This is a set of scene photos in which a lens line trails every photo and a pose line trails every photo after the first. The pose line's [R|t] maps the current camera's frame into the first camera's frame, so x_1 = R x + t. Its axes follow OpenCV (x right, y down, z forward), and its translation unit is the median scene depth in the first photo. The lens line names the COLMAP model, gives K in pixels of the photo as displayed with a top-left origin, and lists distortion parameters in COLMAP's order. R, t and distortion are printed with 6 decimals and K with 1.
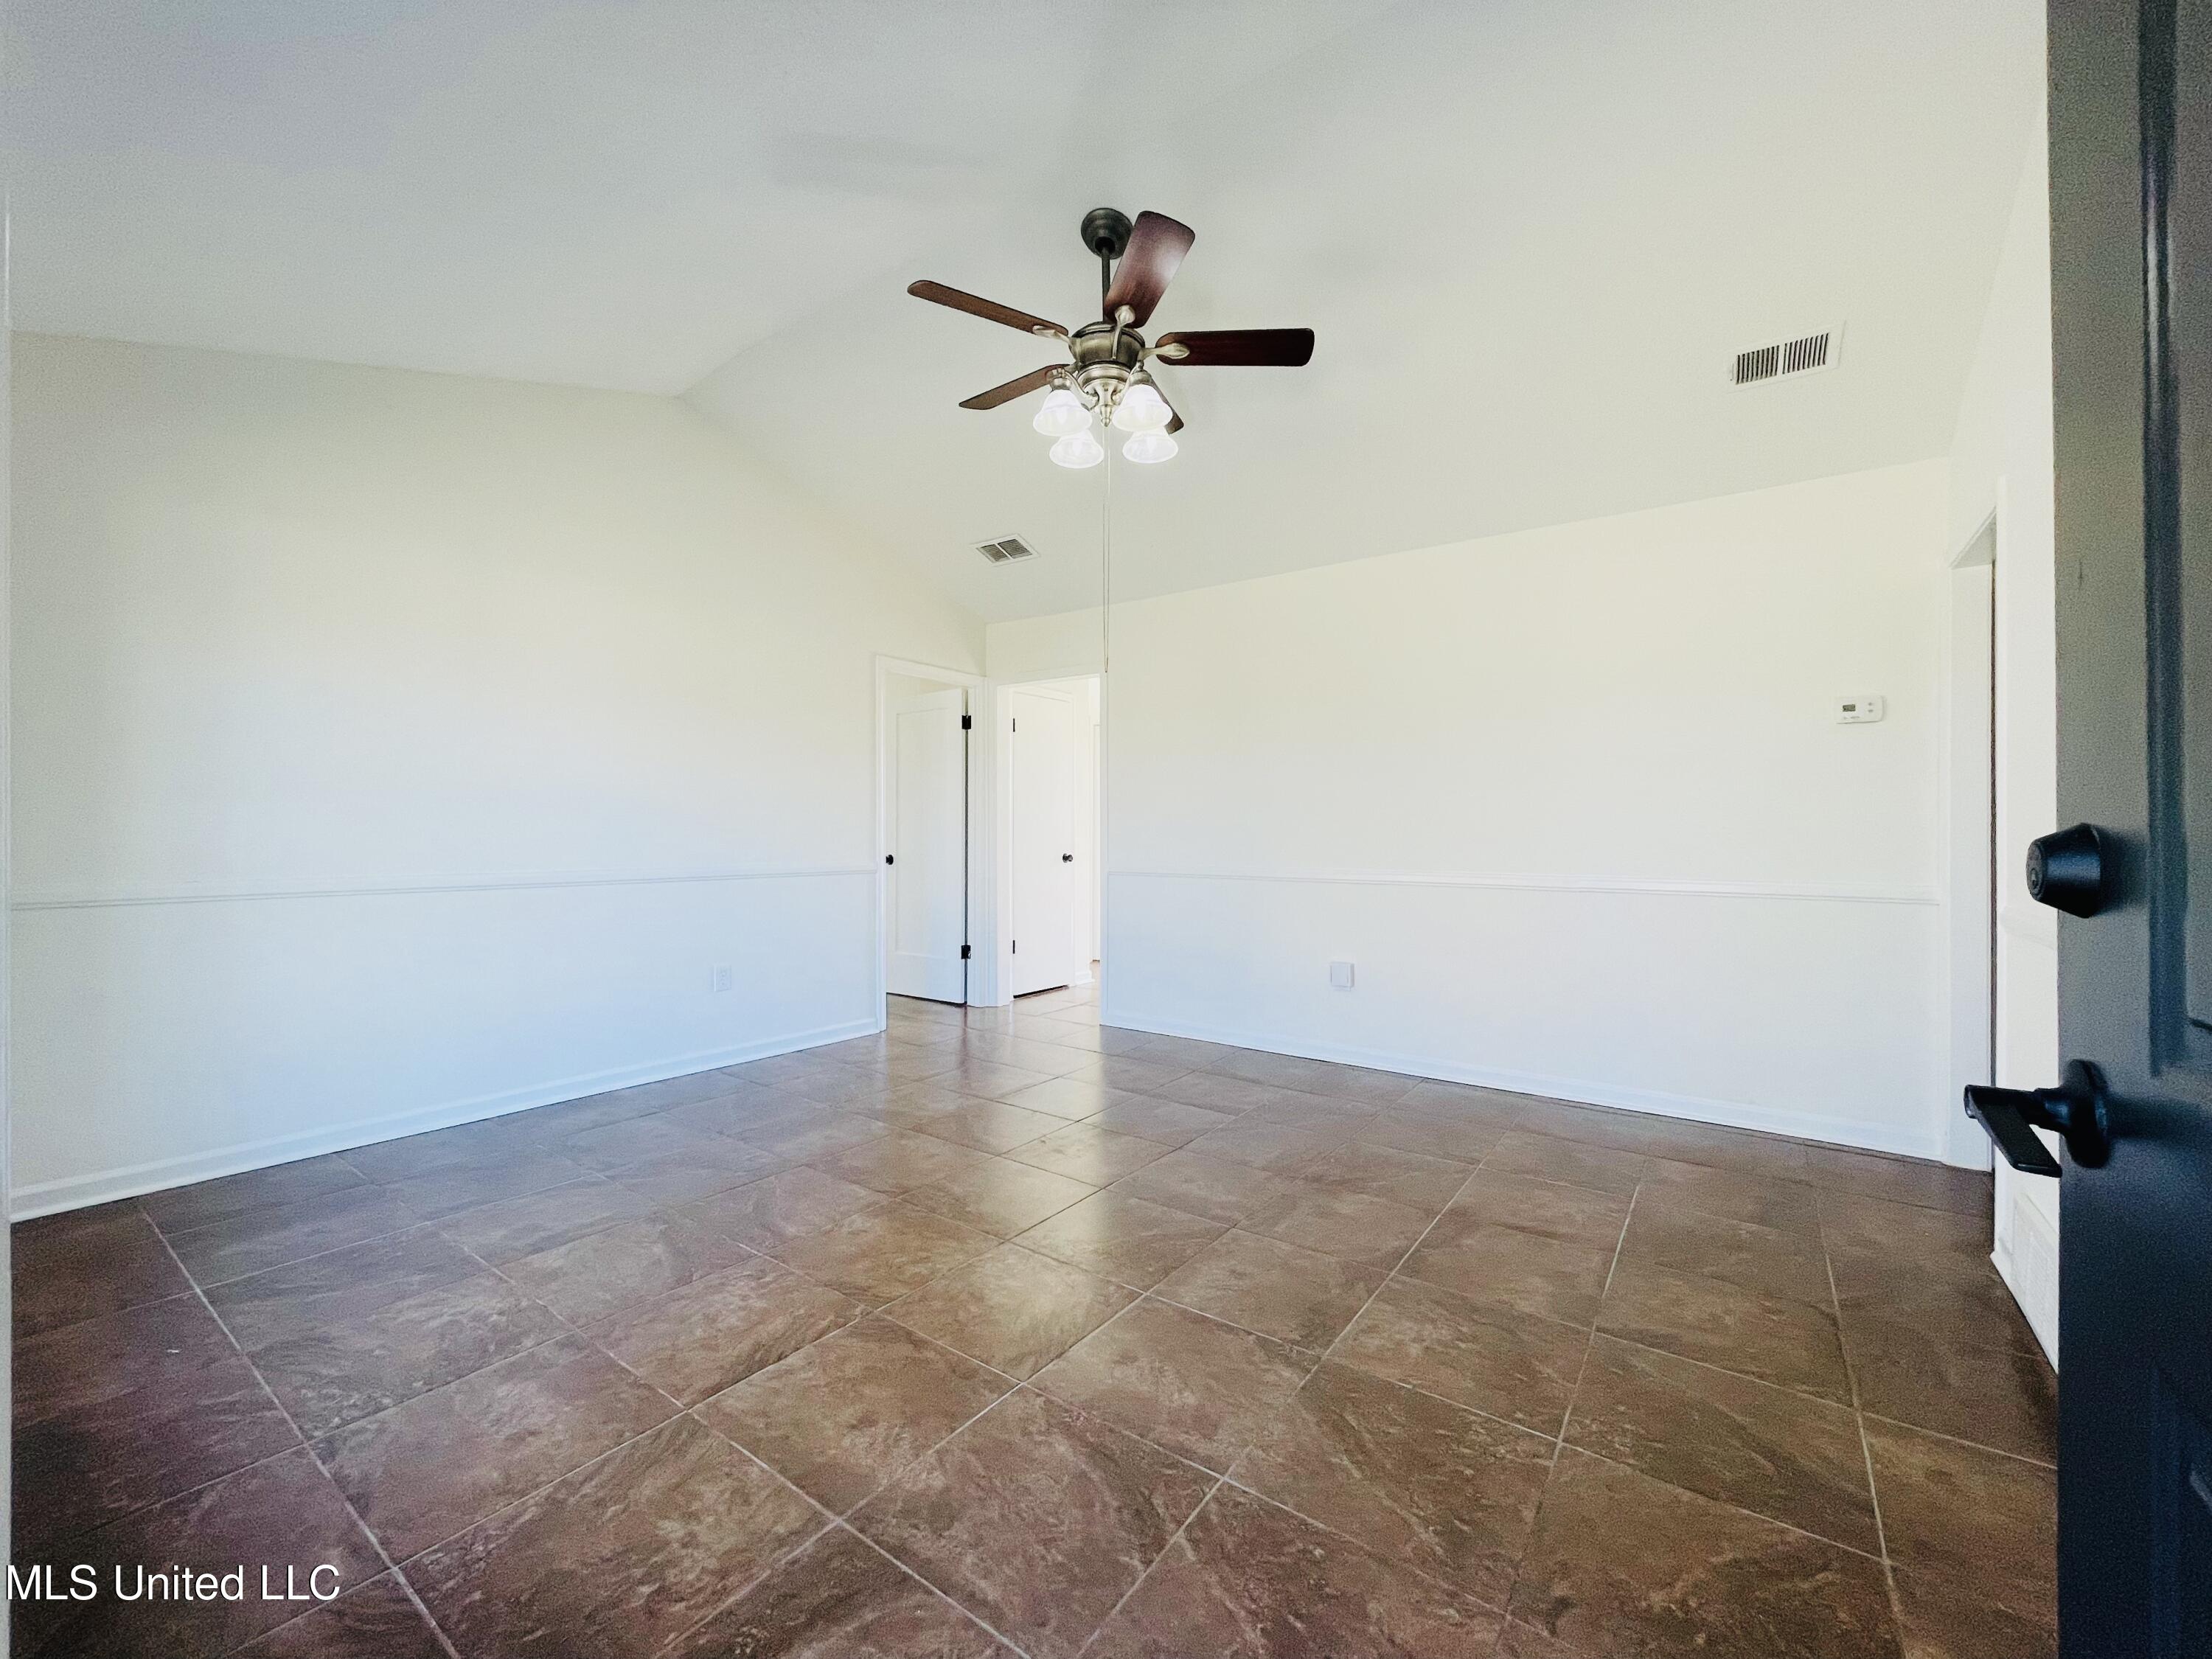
lens RADIAL K [[890.6, 0, 1099.1], [0, 890.6, 827.8], [0, 0, 1]] dist [-0.016524, 0.010413]
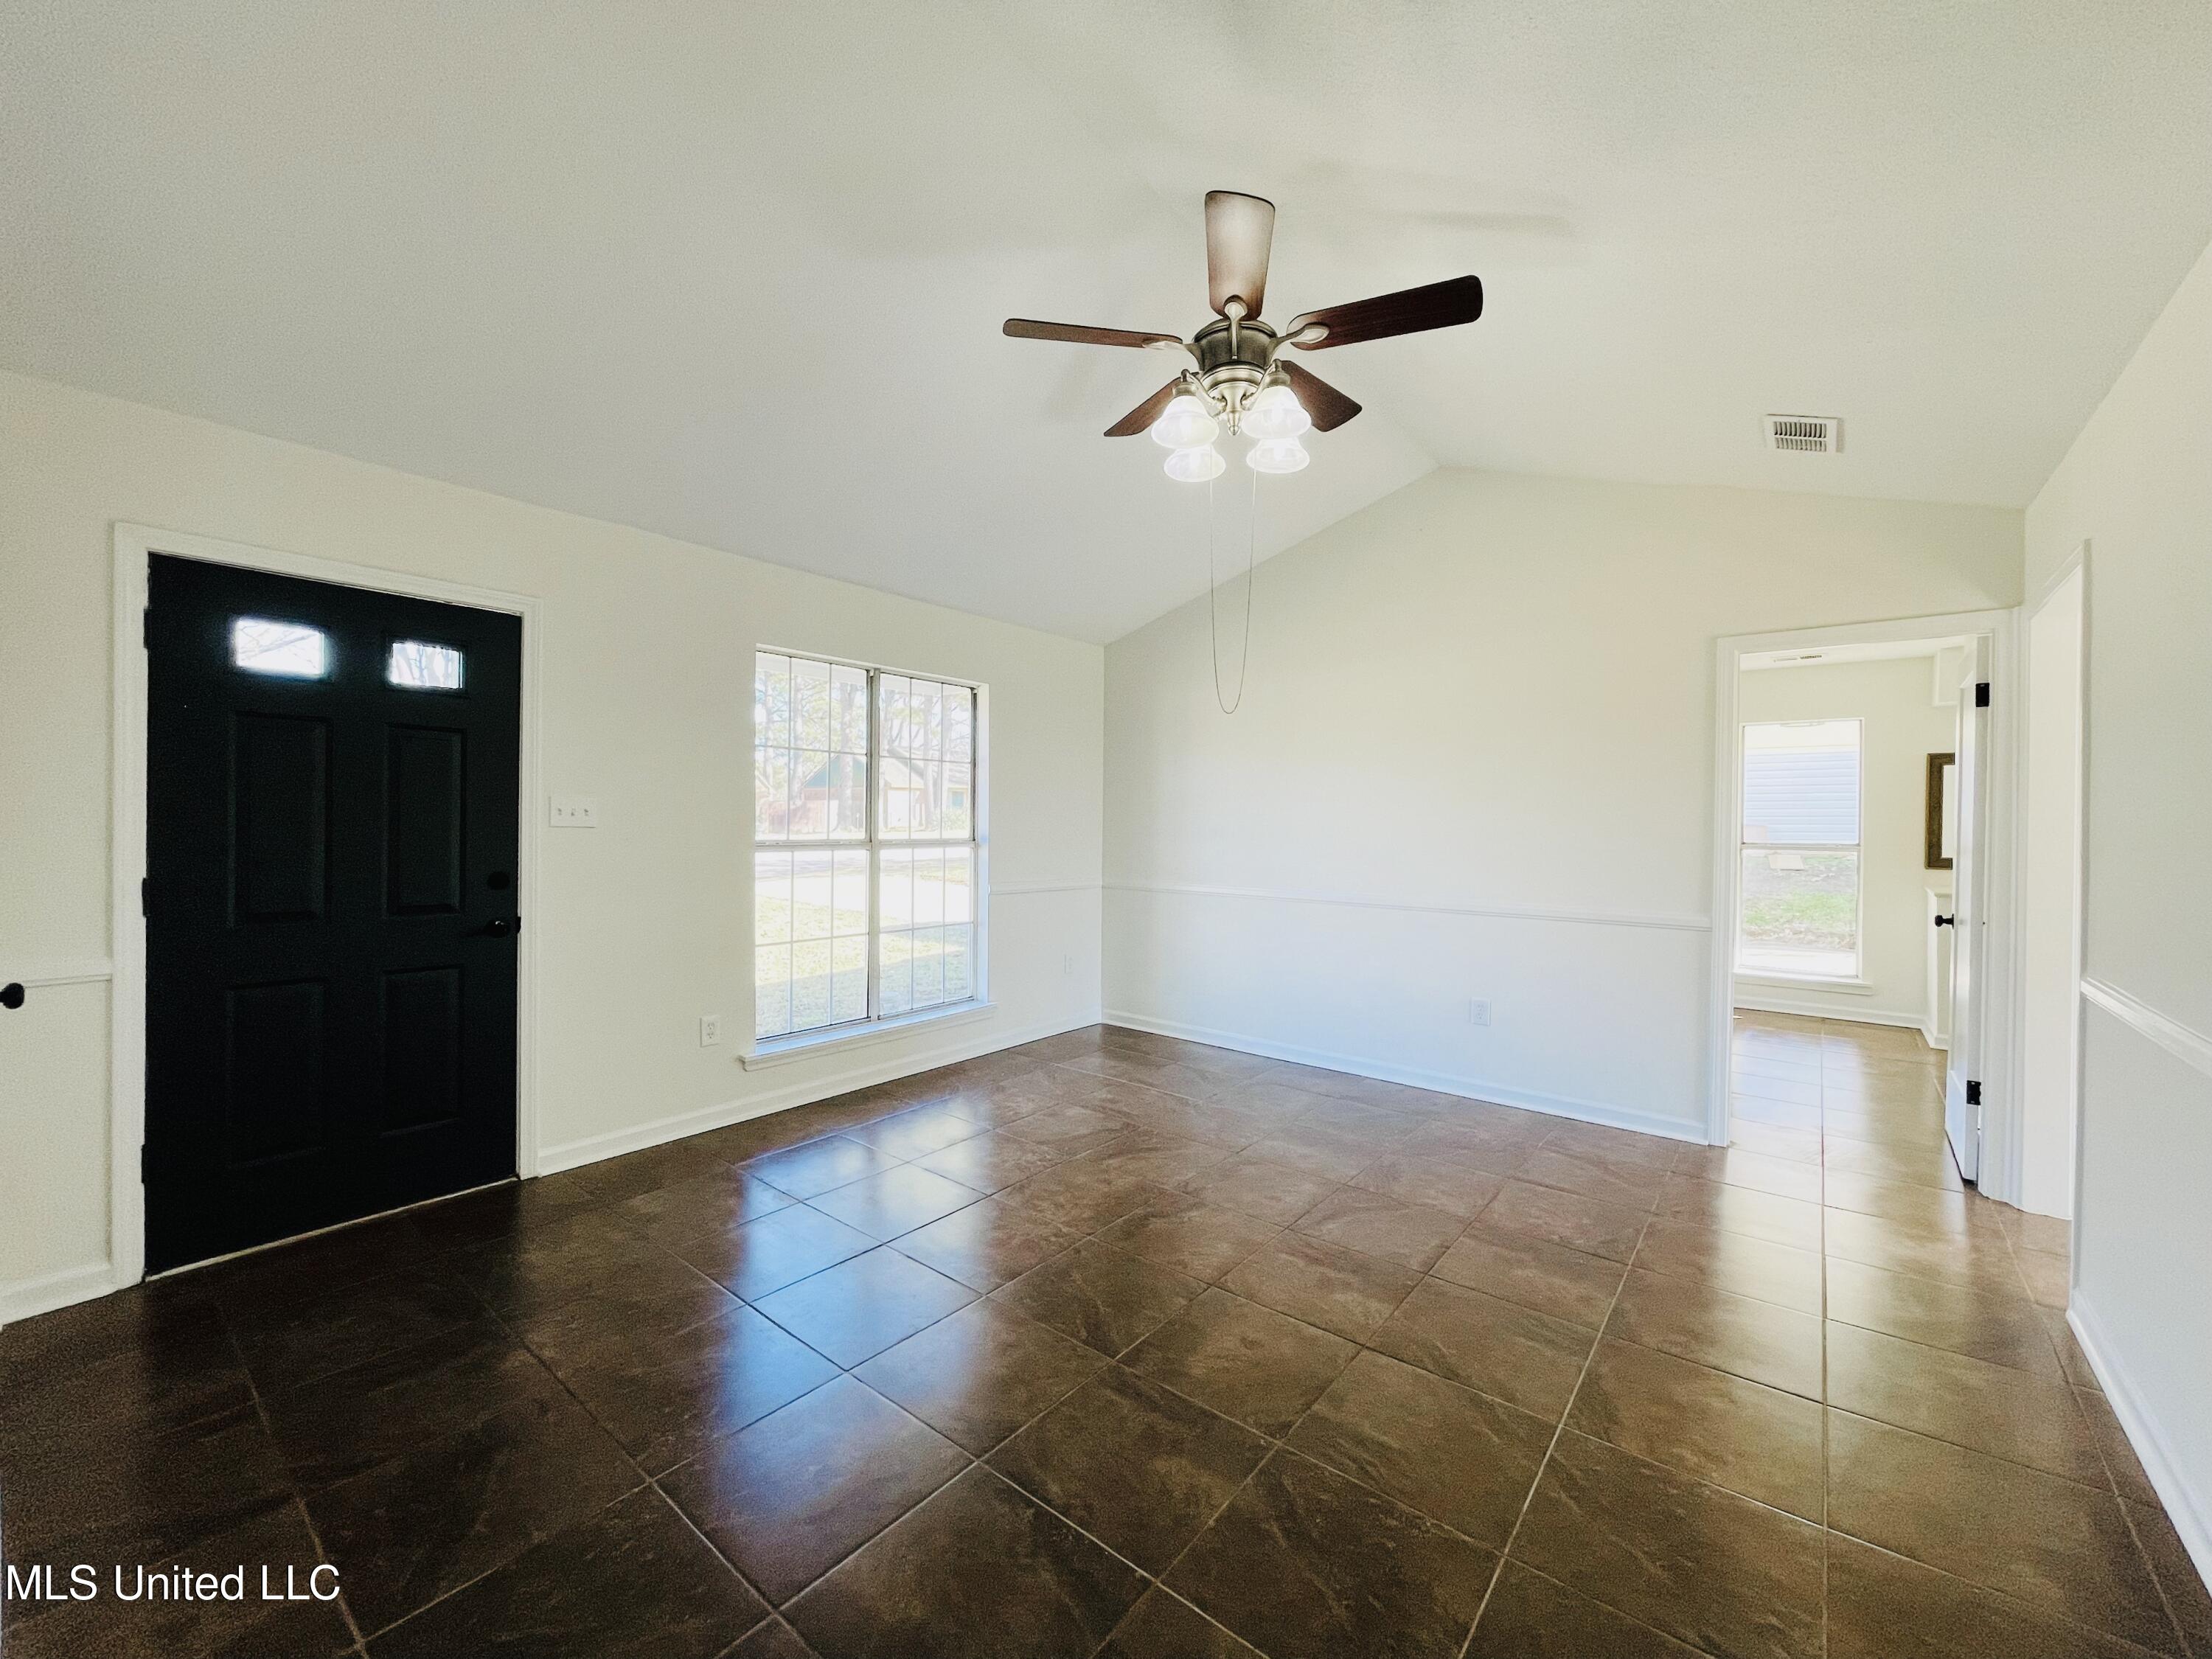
lens RADIAL K [[890.1, 0, 1100.1], [0, 890.1, 832.3], [0, 0, 1]] dist [-0.002610, 0.000510]
pose [[-0.059942, 0.004942, -0.998190, 1.193456], [-0.003701, 0.999980, 0.005173, -0.074508], [0.998195, 0.004004, -0.059922, 1.229512]]
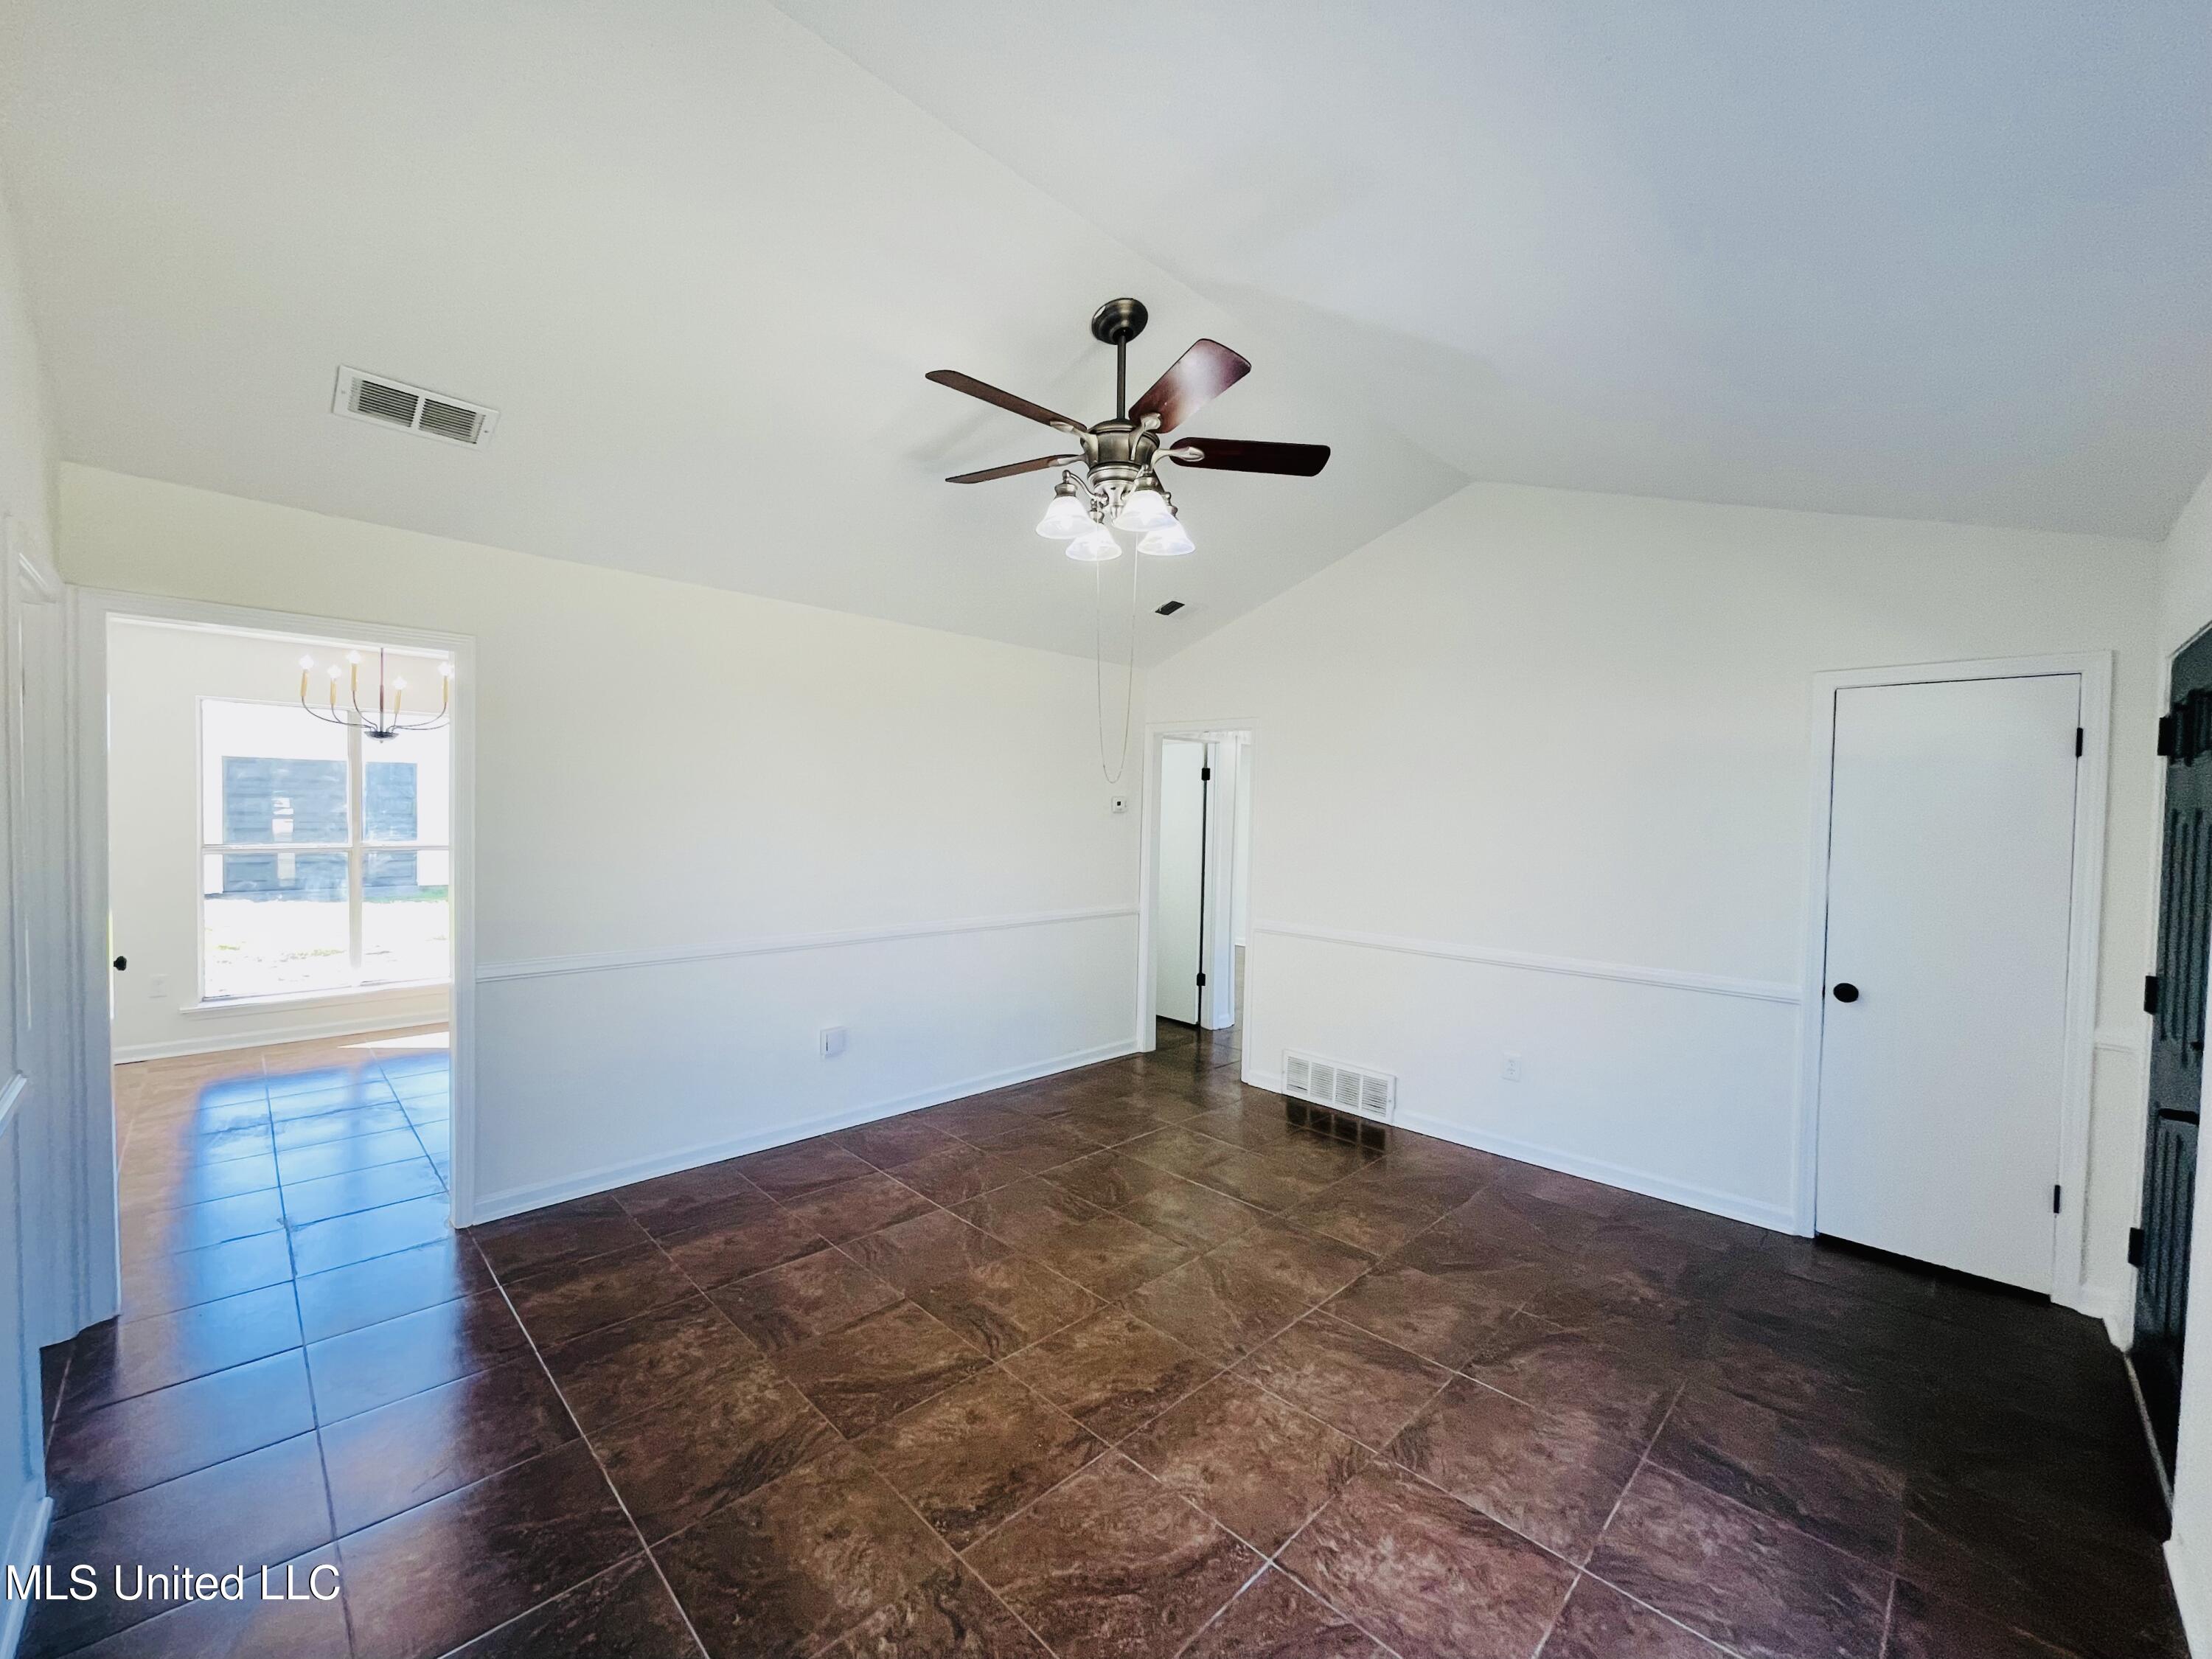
lens RADIAL K [[890.1, 0, 1100.1], [0, 890.1, 832.3], [0, 0, 1]] dist [-0.002610, 0.000510]
pose [[0.161218, -0.027342, 0.986540, -1.265103], [-0.023331, 0.999231, 0.031506, -0.199230], [-0.986643, -0.028096, 0.160456, 1.133352]]
